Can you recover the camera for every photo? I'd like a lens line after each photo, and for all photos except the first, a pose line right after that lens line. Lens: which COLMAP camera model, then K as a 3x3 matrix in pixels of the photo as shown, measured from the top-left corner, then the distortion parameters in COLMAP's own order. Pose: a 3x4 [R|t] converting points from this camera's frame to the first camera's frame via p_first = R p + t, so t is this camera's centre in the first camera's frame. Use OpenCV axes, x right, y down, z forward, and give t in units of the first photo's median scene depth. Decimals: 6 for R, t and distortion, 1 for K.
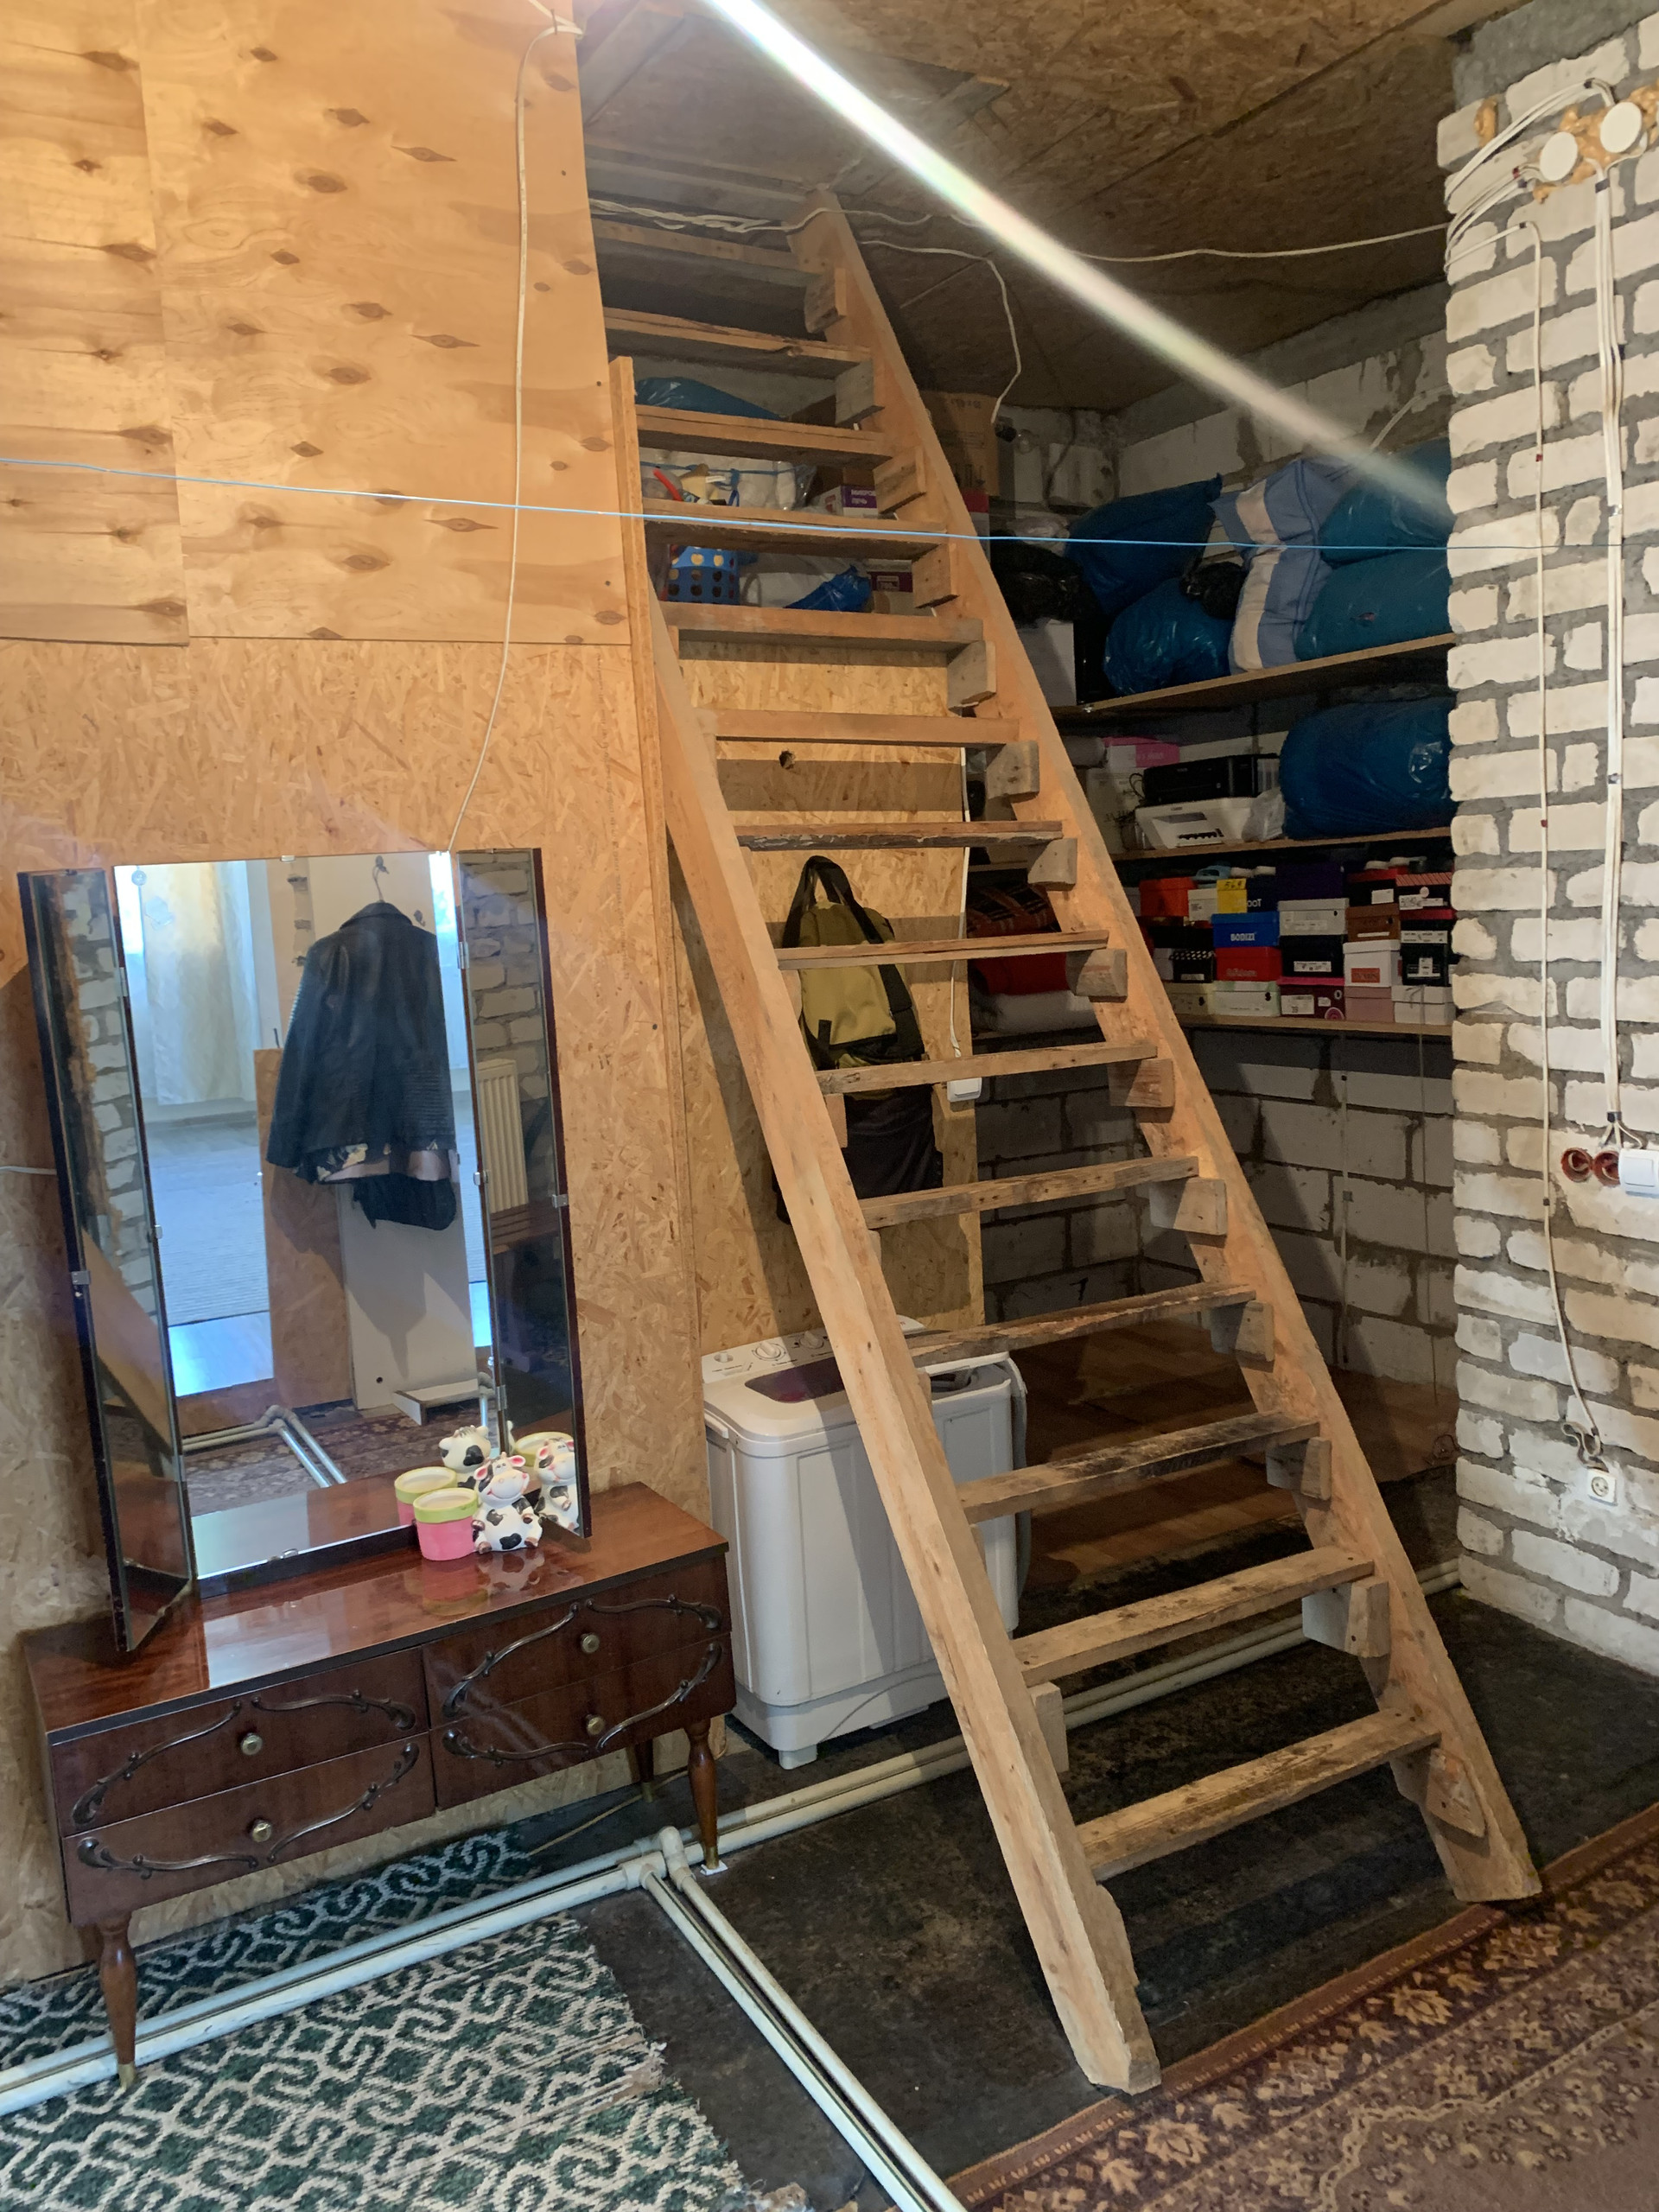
lens RADIAL K [[1693.2, 0, 817.6], [0, 1693.2, 1103.9], [0, 0, 1]] dist [0.067348, -0.074482]
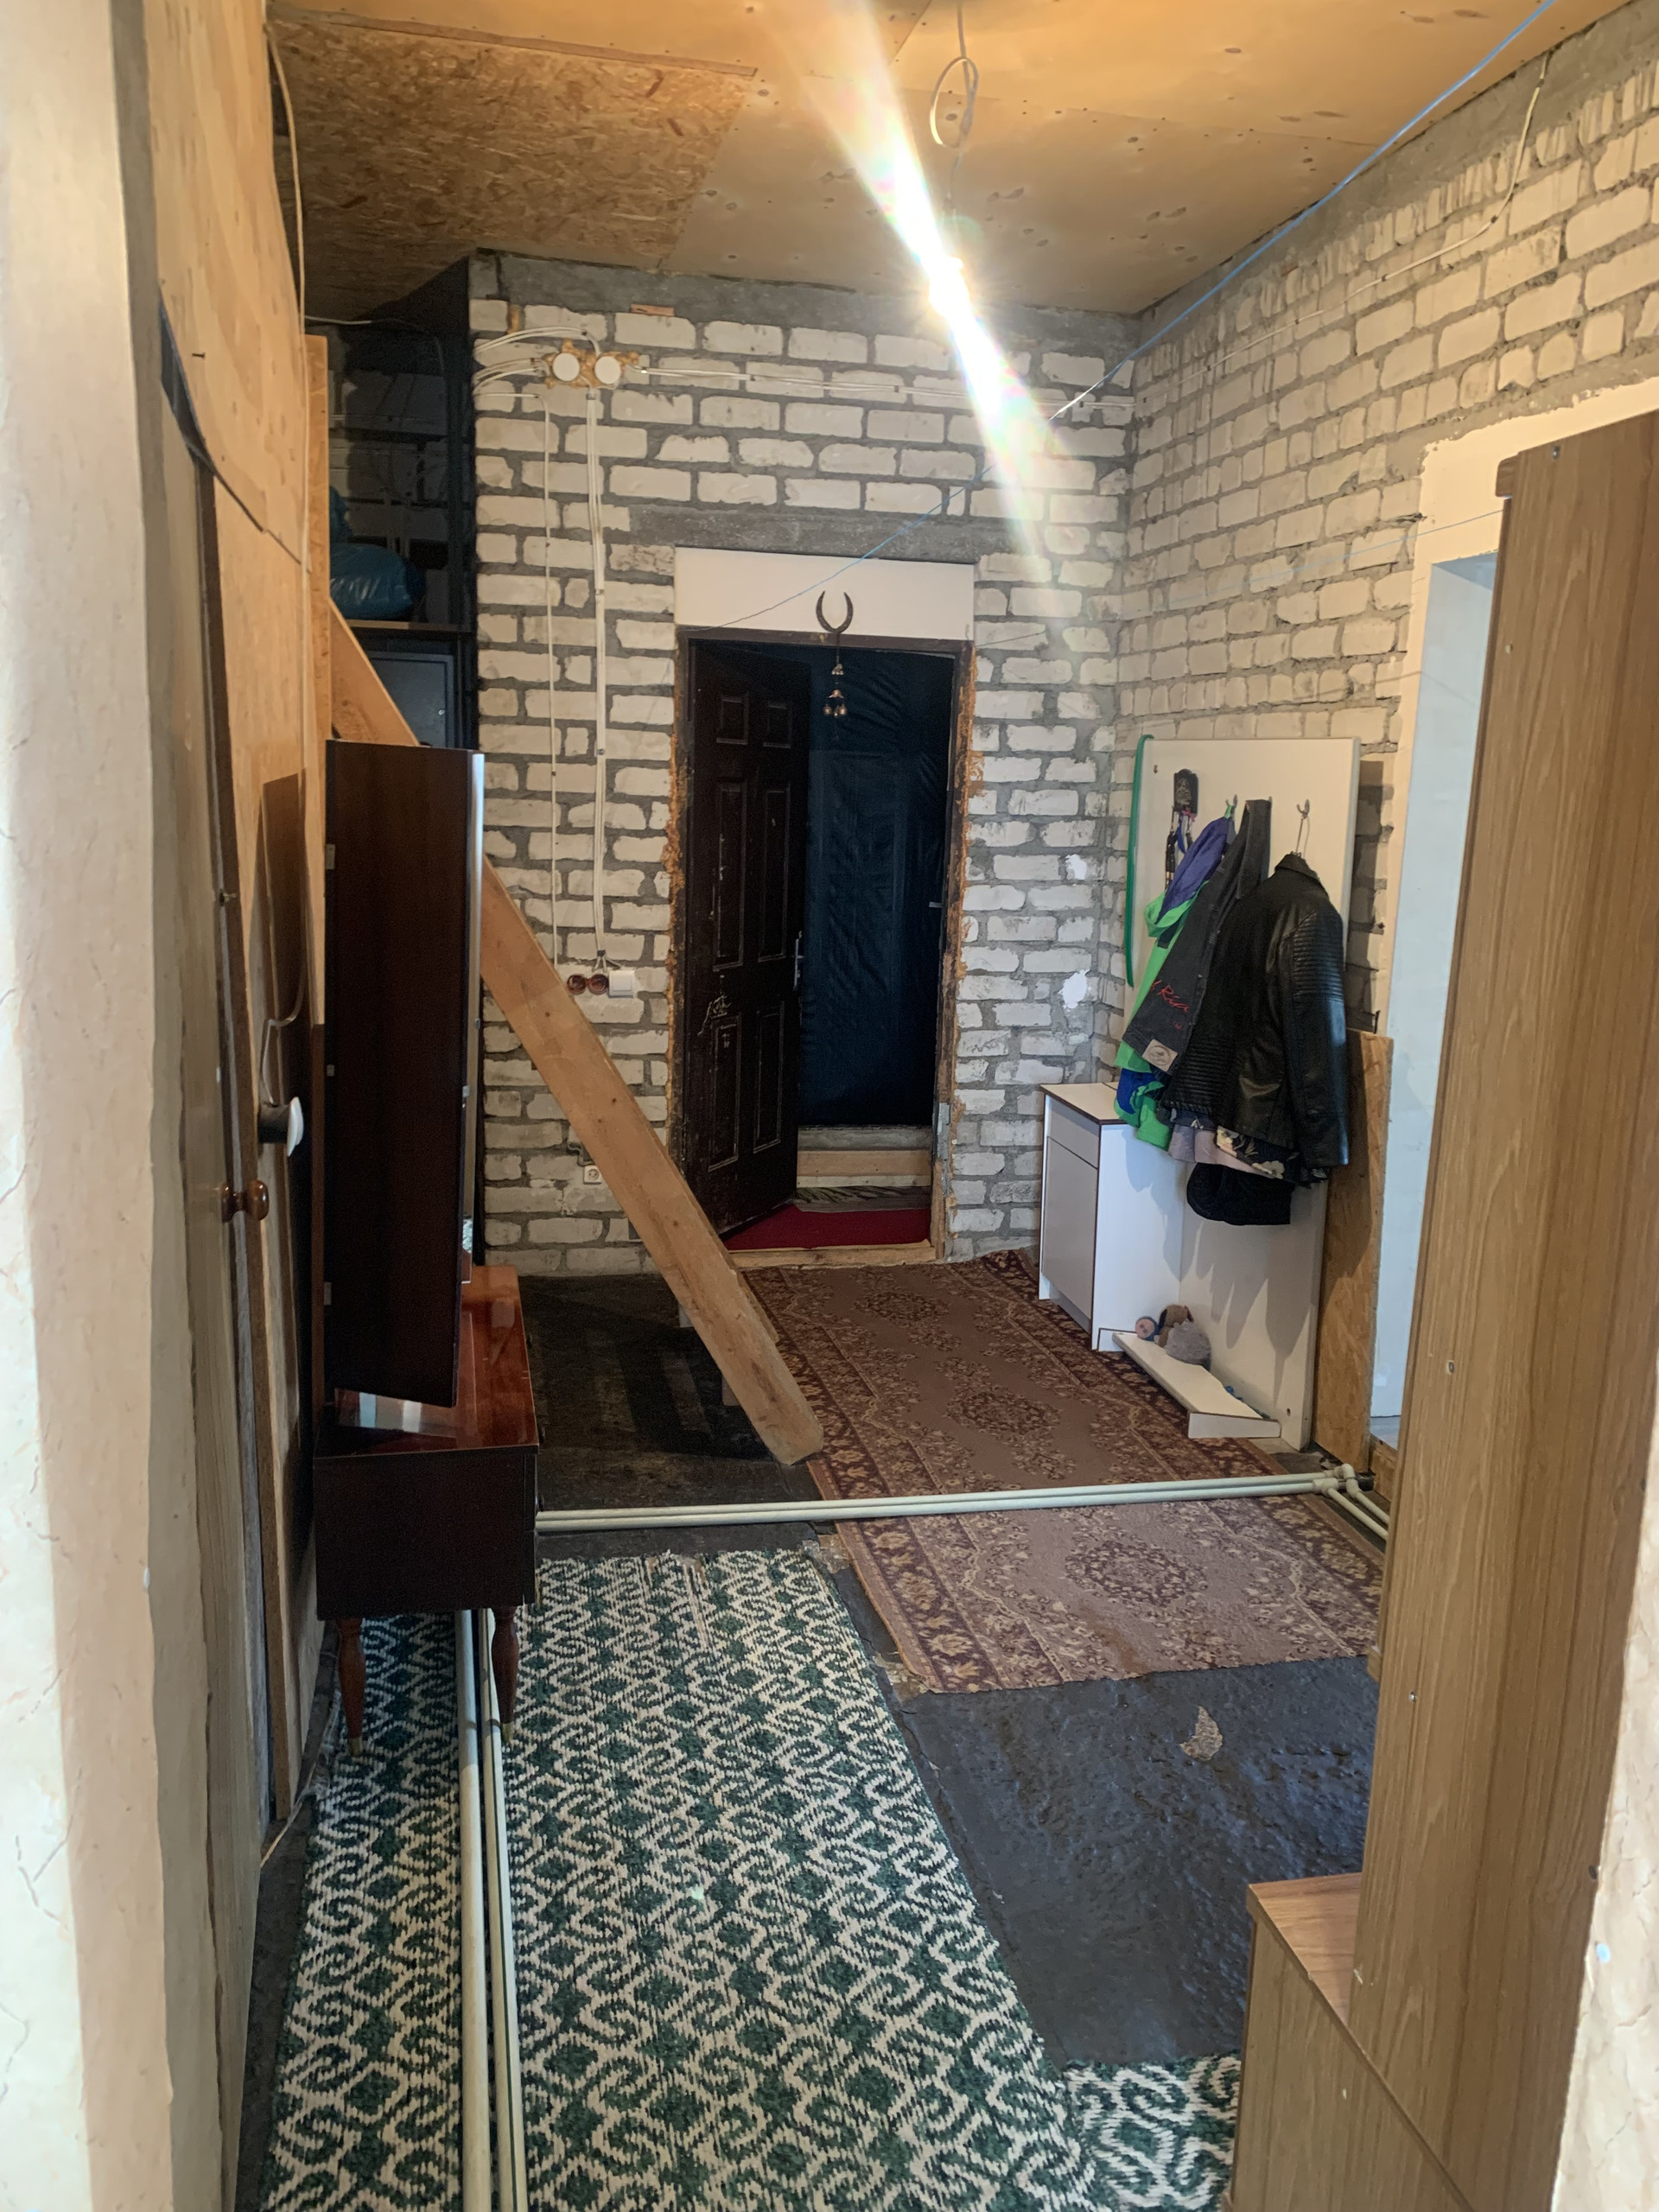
lens RADIAL K [[1693.2, 0, 828.1], [0, 1693.2, 1092.6], [0, 0, 1]] dist [0.067348, -0.074482]
pose [[0.292150, -0.111565, 0.949843, -1.038839], [0.075658, 0.992756, 0.093335, 0.005258], [-0.953375, 0.044595, 0.298474, 0.277161]]
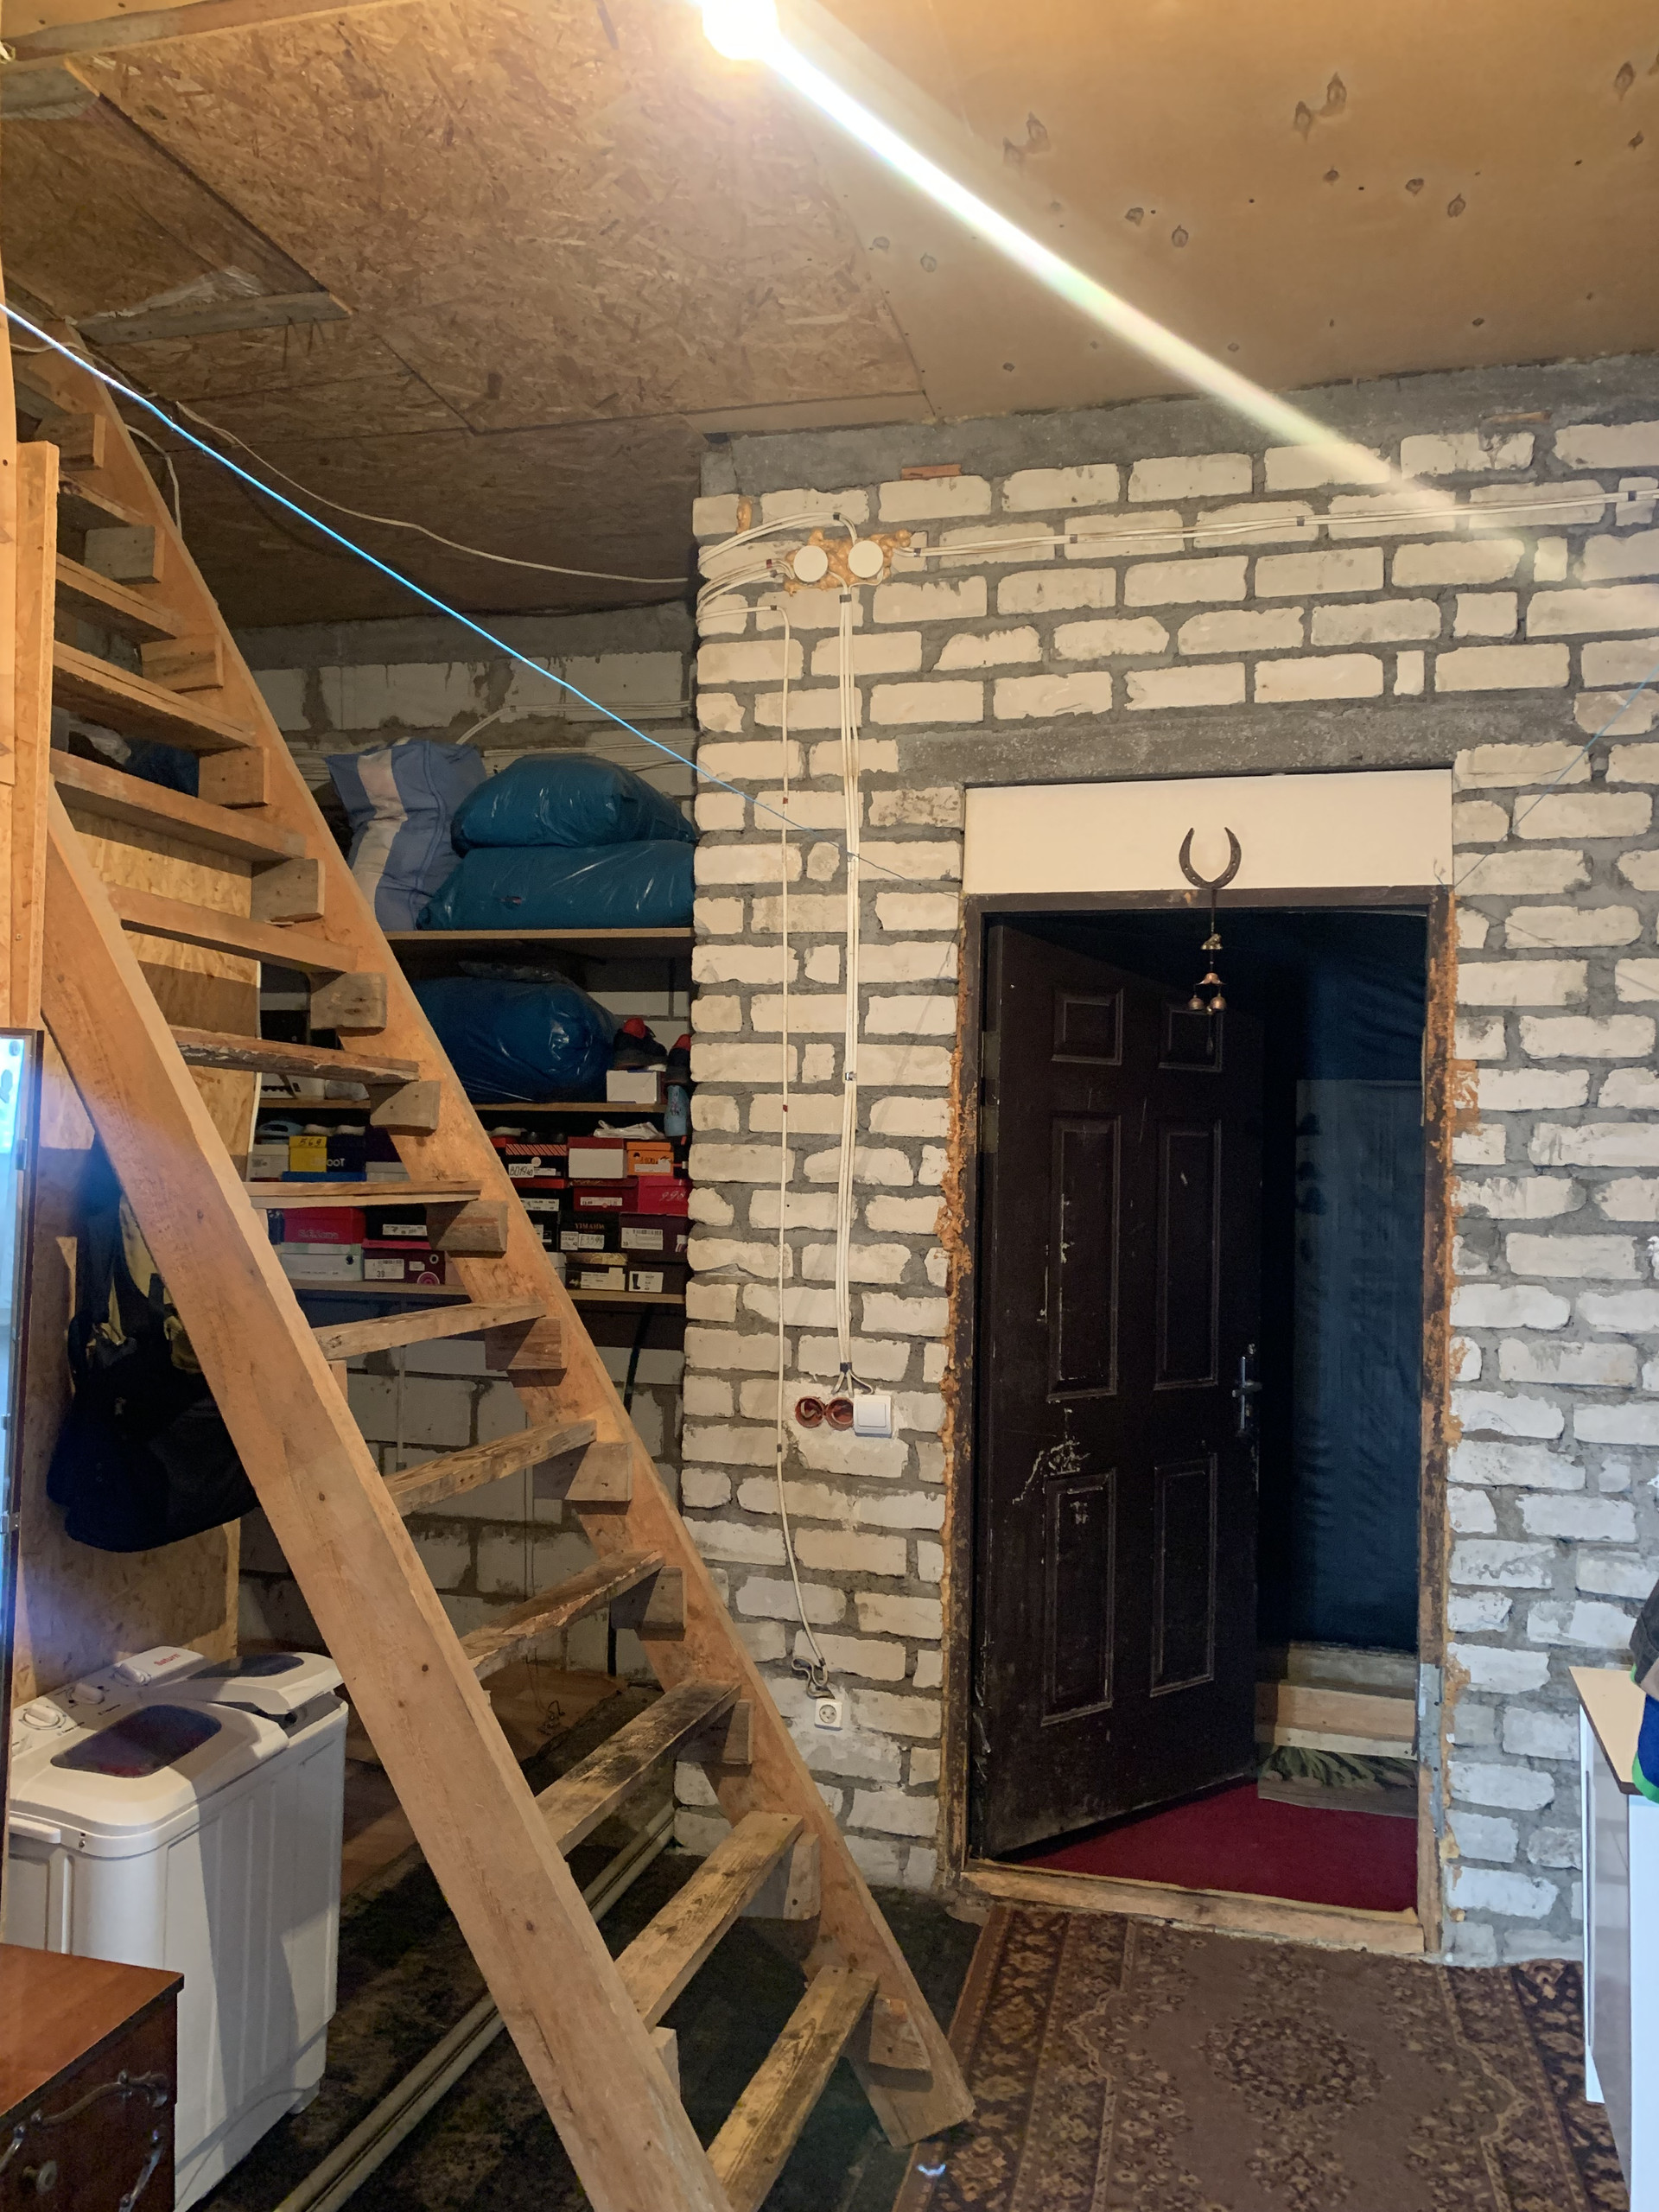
lens RADIAL K [[1693.2, 0, 840.6], [0, 1693.2, 1095.2], [0, 0, 1]] dist [0.067348, -0.074482]
pose [[0.708019, 0.086293, 0.700901, -0.331441], [0.030992, 0.987753, -0.152917, 0.000945], [-0.705513, 0.129991, 0.696674, 0.183422]]
